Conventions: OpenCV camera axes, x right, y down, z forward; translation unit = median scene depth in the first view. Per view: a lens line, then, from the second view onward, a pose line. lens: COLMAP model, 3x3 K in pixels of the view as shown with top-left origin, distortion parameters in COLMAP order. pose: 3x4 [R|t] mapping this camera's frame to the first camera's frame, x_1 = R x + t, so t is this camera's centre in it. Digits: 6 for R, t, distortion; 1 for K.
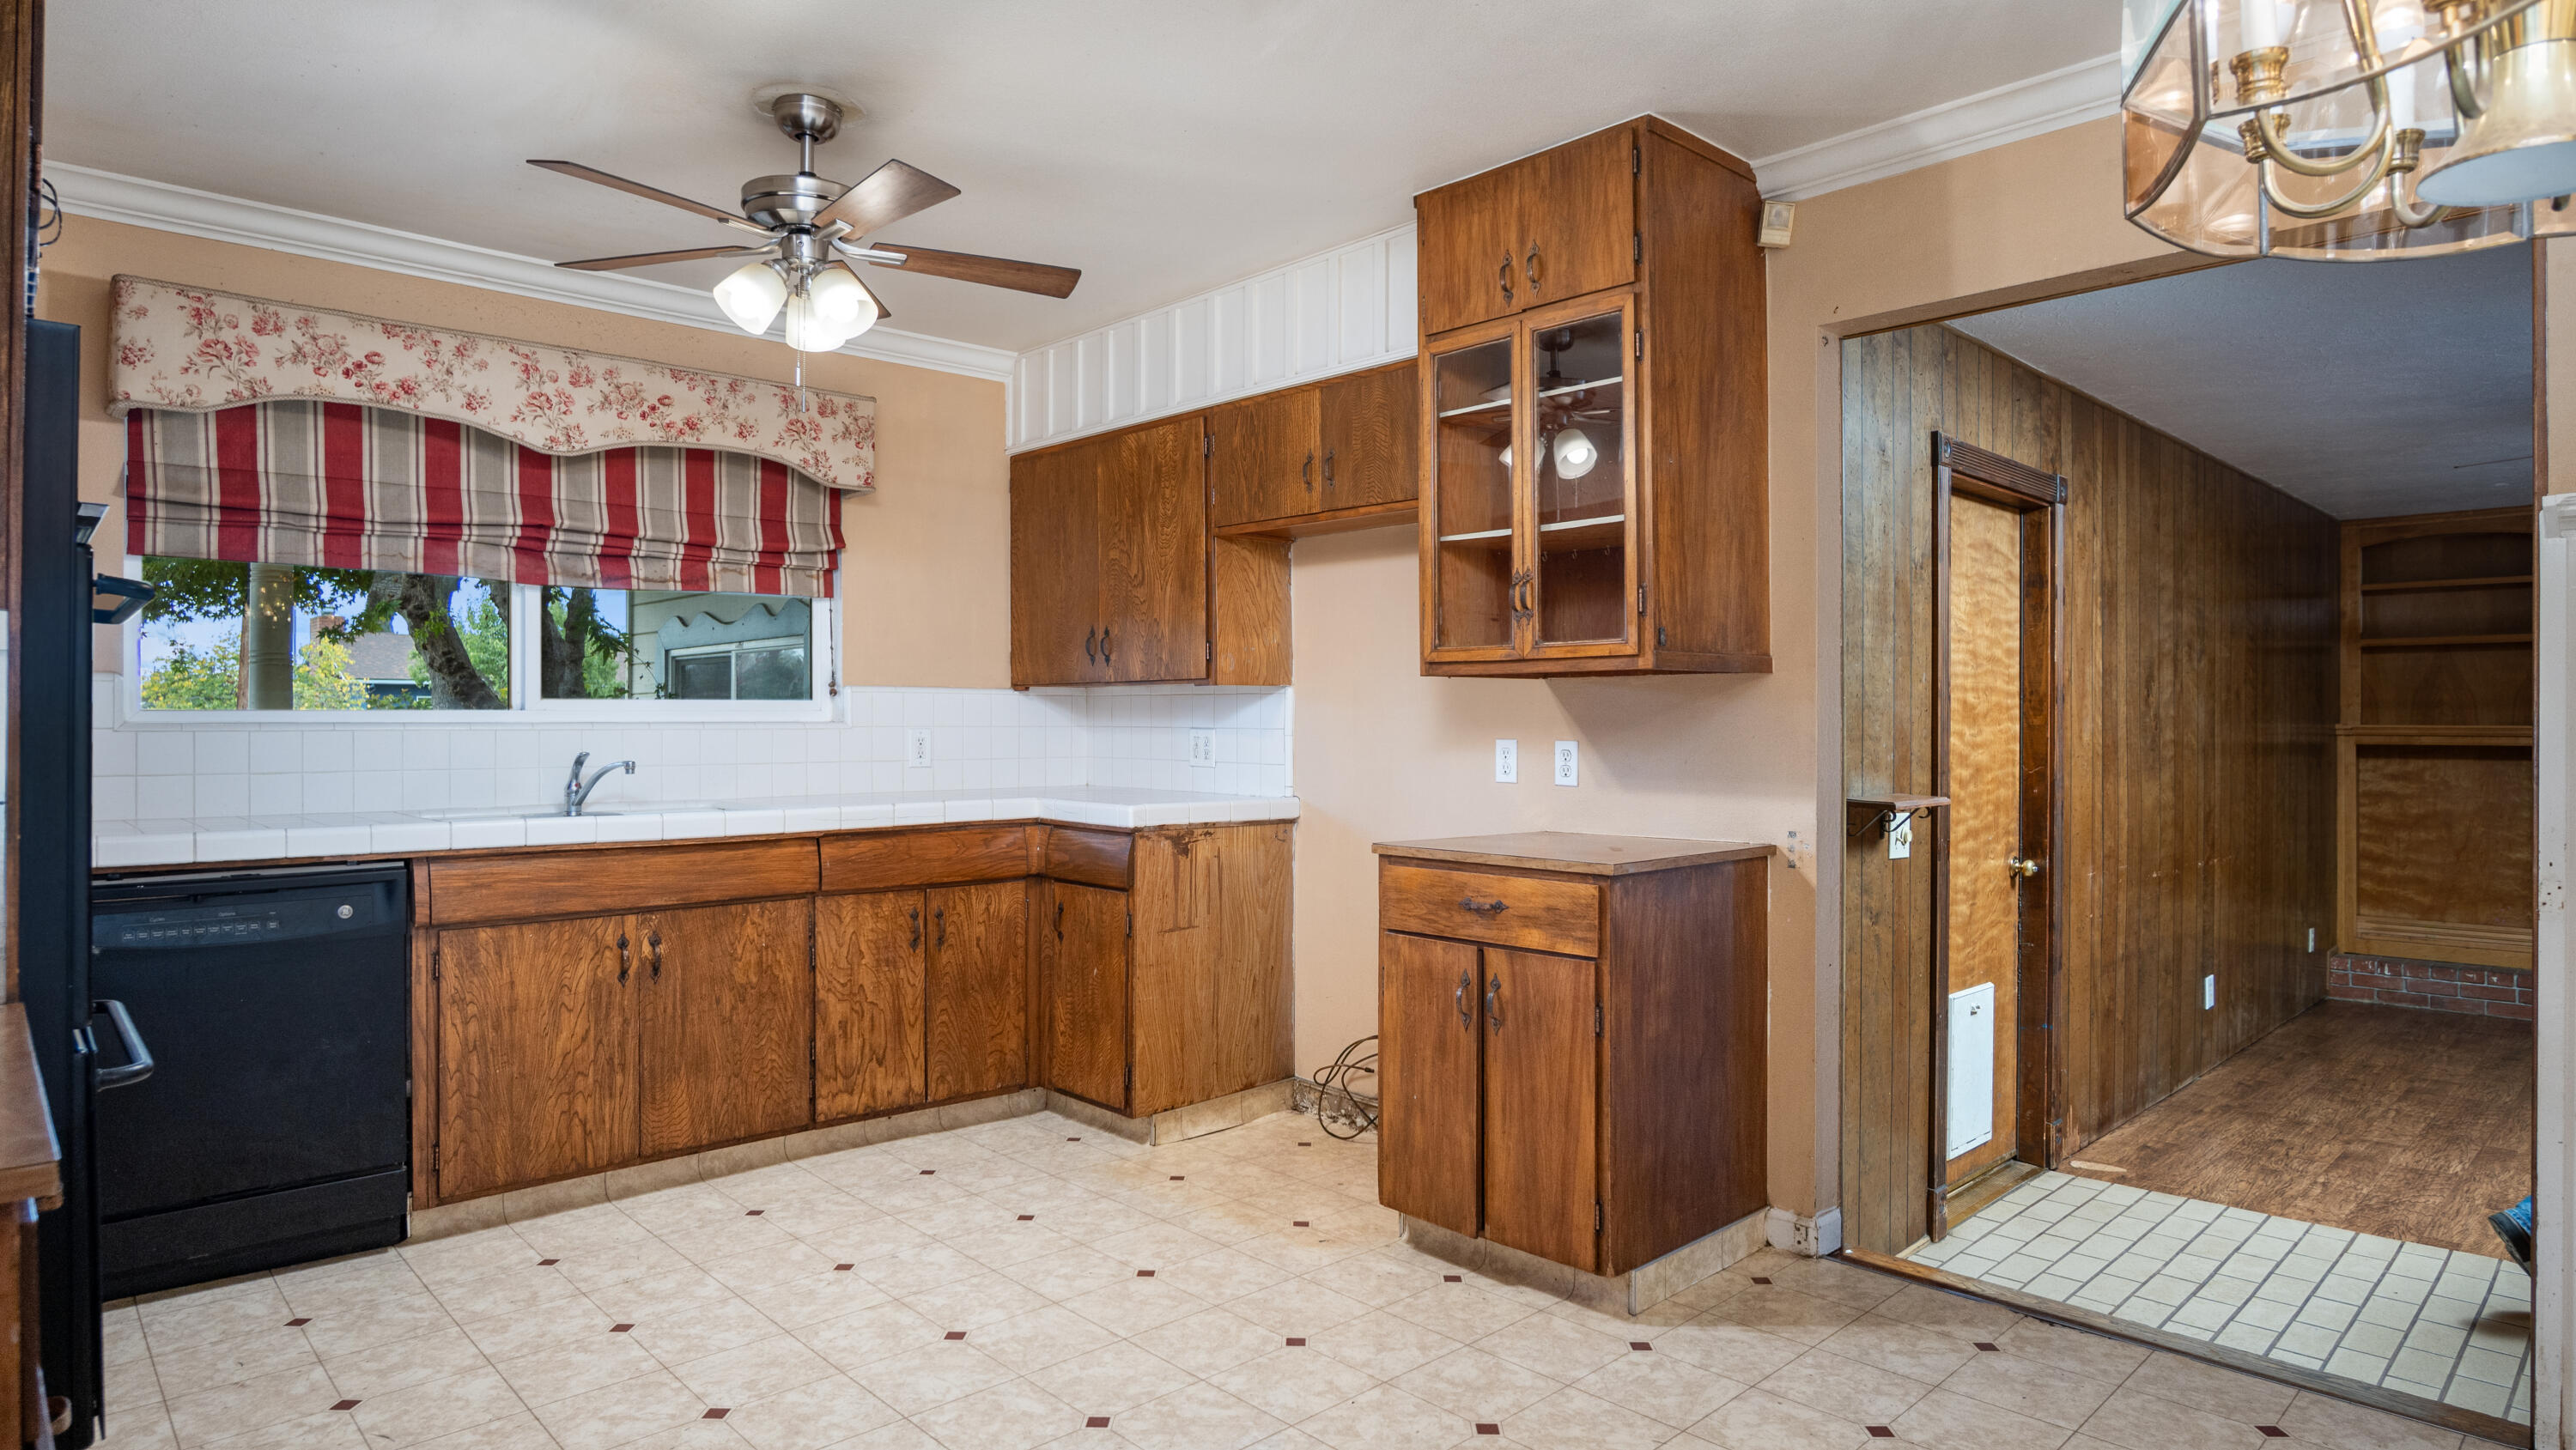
lens RADIAL K [[1429.5, 0, 1289.2], [0, 1429.5, 696.5], [0, 0, 1]] dist [-0.034972, 0.009165]
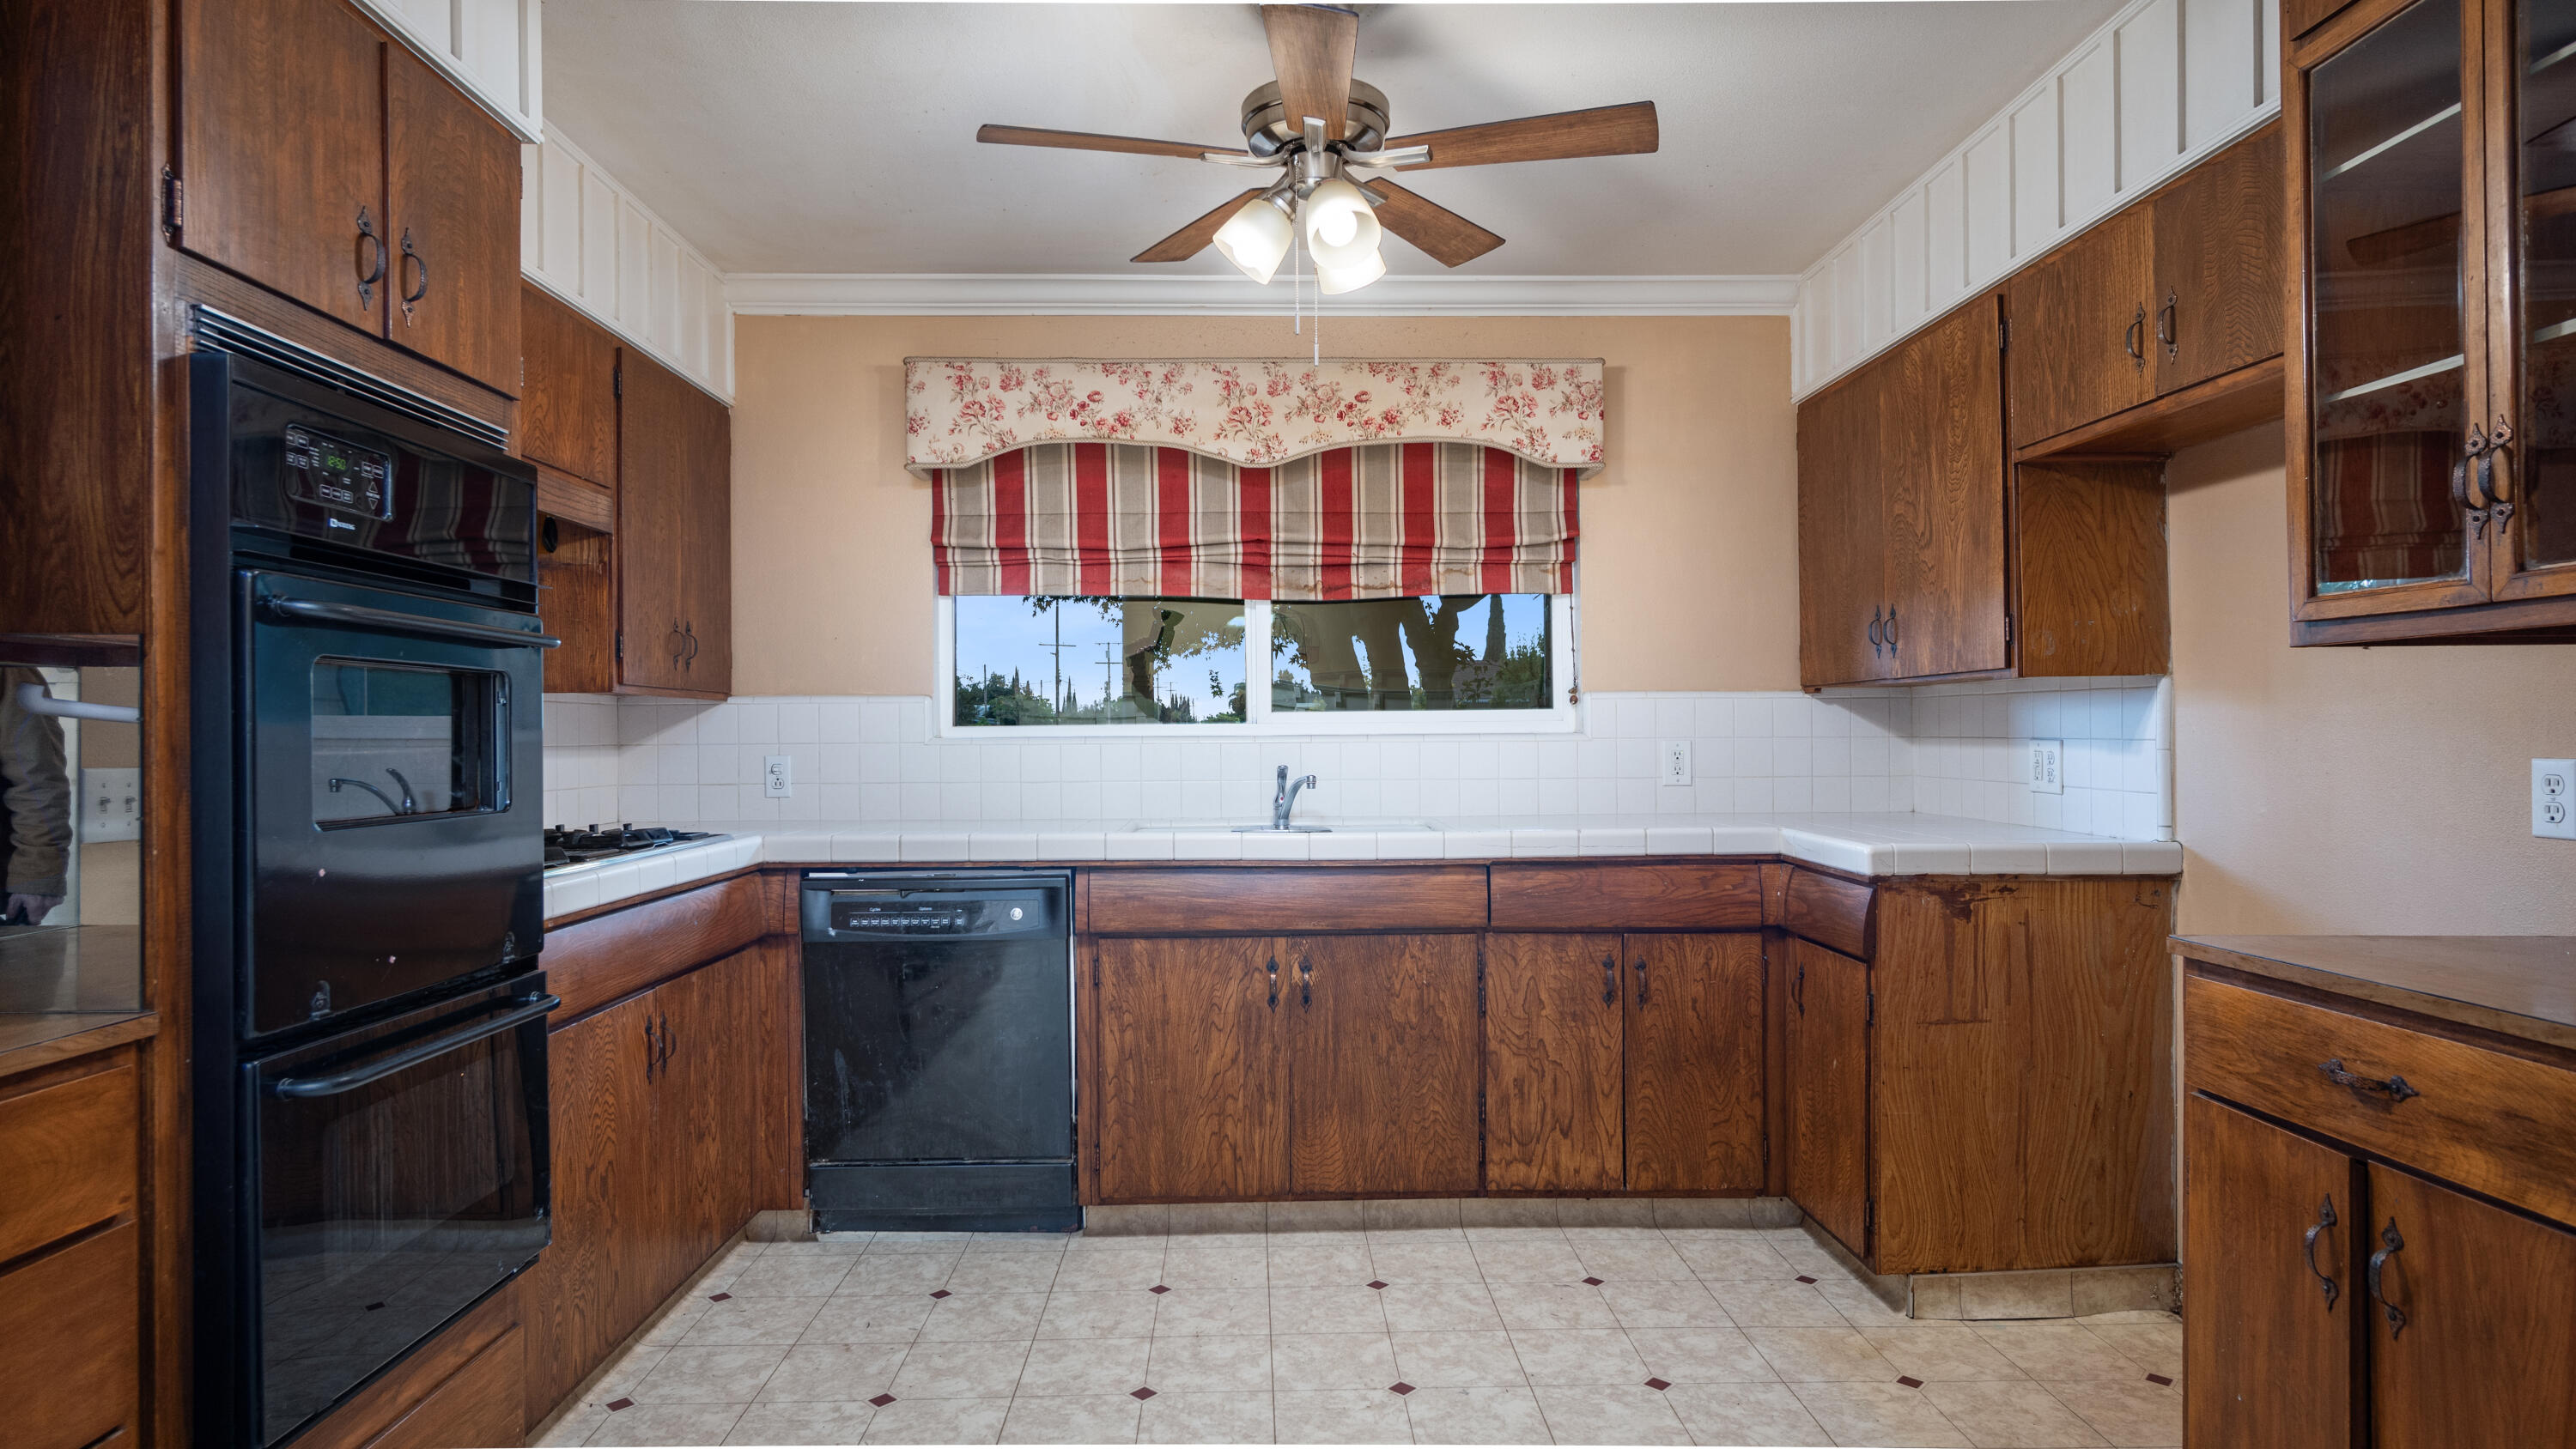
lens RADIAL K [[1364.5, 0, 1288.8], [0, 1364.5, 729.5], [0, 0, 1]] dist [-0.008759, 0.001801]
pose [[0.742957, -0.007111, -0.669301, 0.141385], [0.017656, 0.999804, 0.008976, 0.005761], [0.669106, -0.018486, 0.742937, 0.297933]]
